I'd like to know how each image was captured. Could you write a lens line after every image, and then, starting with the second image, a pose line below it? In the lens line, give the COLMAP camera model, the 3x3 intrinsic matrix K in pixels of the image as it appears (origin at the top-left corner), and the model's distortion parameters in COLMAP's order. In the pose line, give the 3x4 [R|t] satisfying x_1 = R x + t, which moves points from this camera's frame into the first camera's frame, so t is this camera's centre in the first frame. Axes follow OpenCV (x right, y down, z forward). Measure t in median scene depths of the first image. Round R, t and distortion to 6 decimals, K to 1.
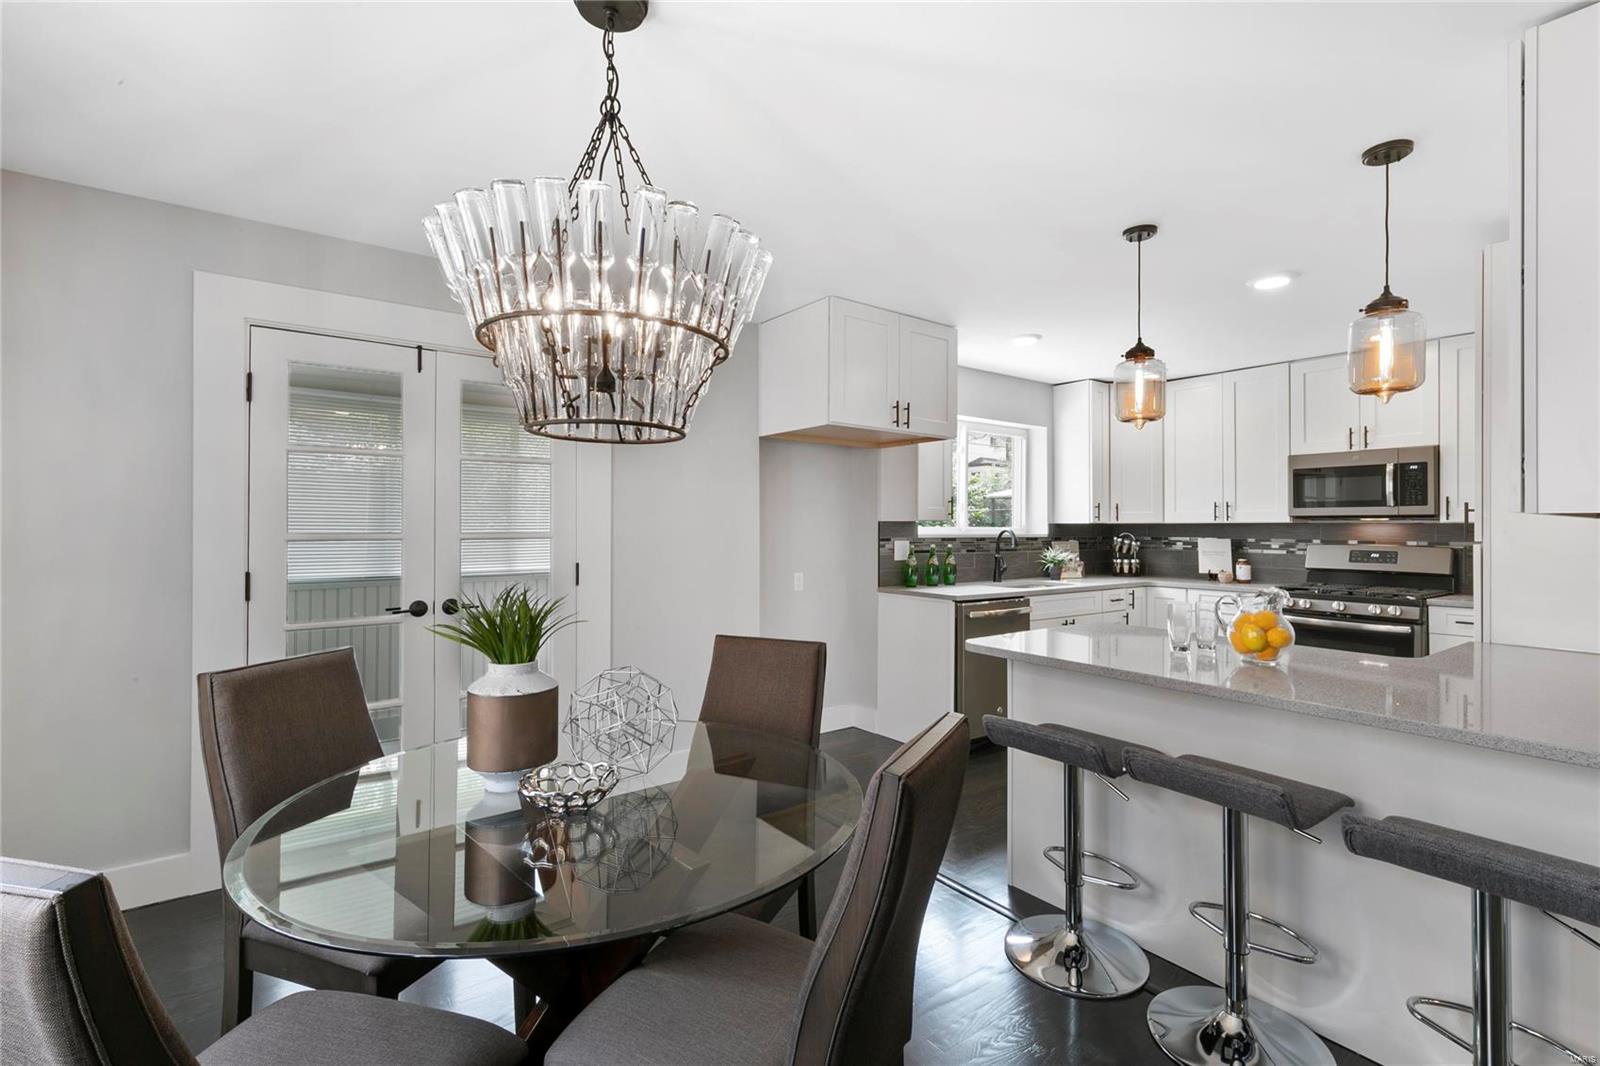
lens RADIAL K [[731.7, 0, 803.6], [0, 731.7, 524.6], [0, 0, 1]] dist [-0.000115, 0.000917]
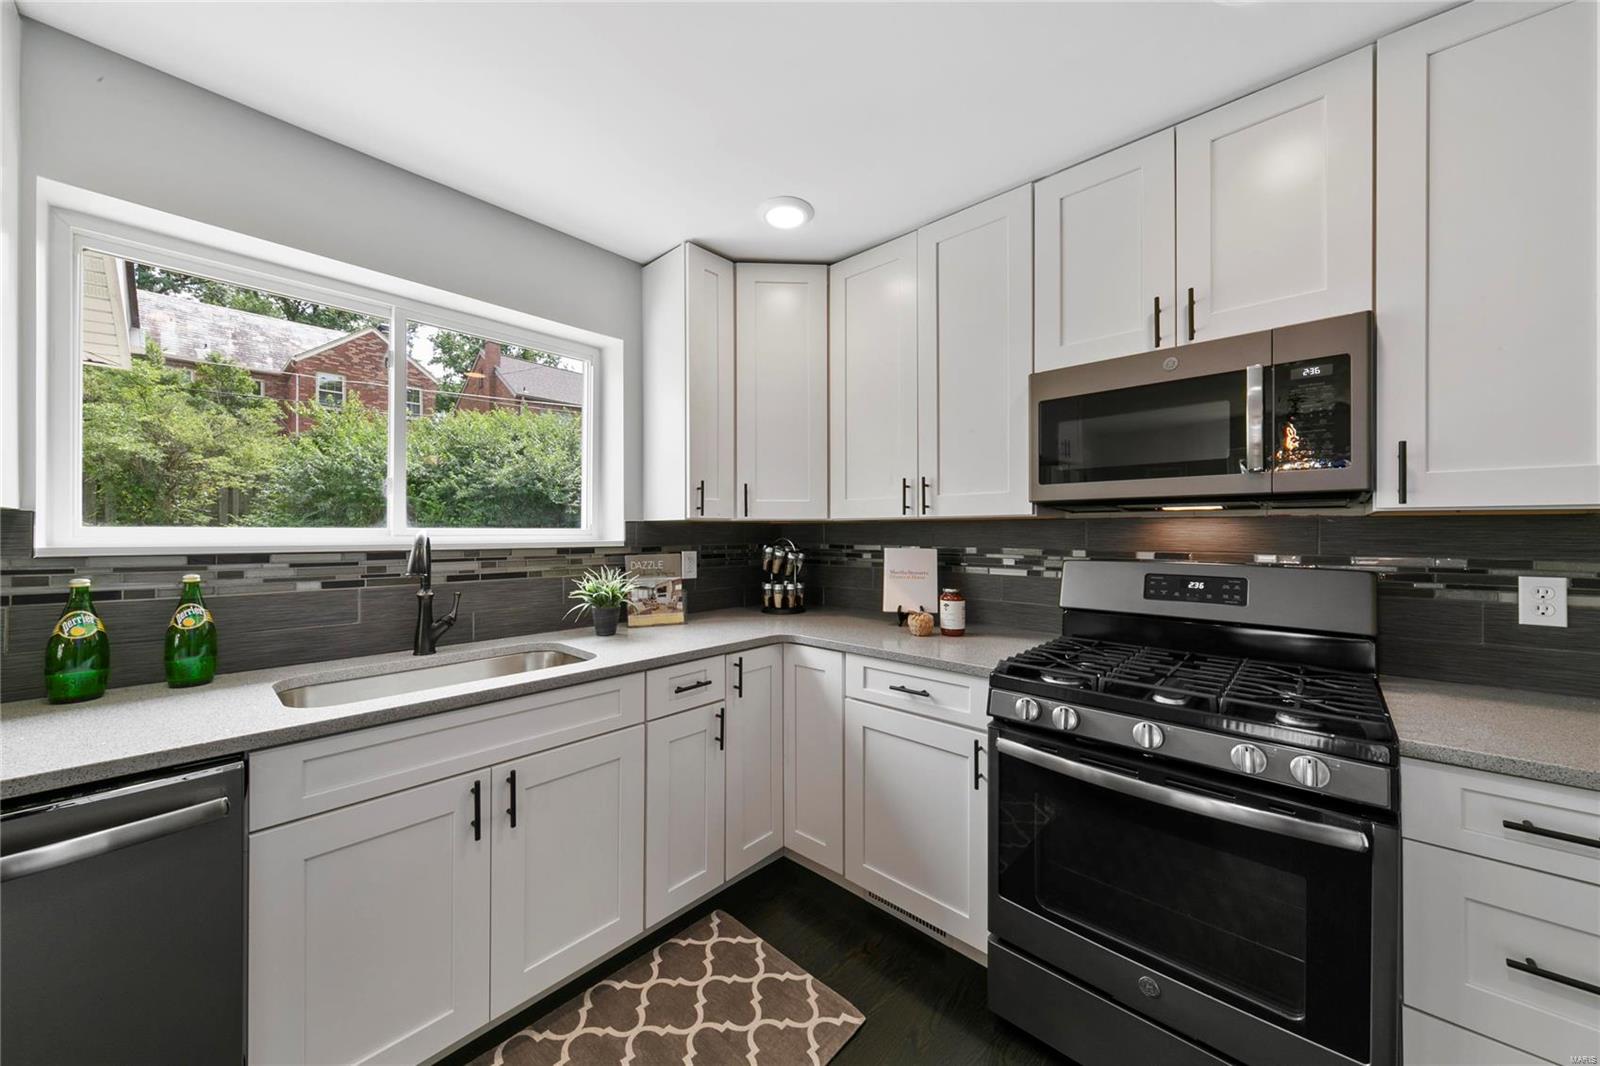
lens RADIAL K [[595.7, 0, 799.7], [0, 595.7, 536.7], [0, 0, 1]] dist [0.000597, 0.000007]
pose [[0.977893, -0.003483, 0.209075, 0.405377], [0.001368, 0.999946, 0.010255, 0.006211], [-0.209100, -0.009742, 0.977846, 0.607836]]
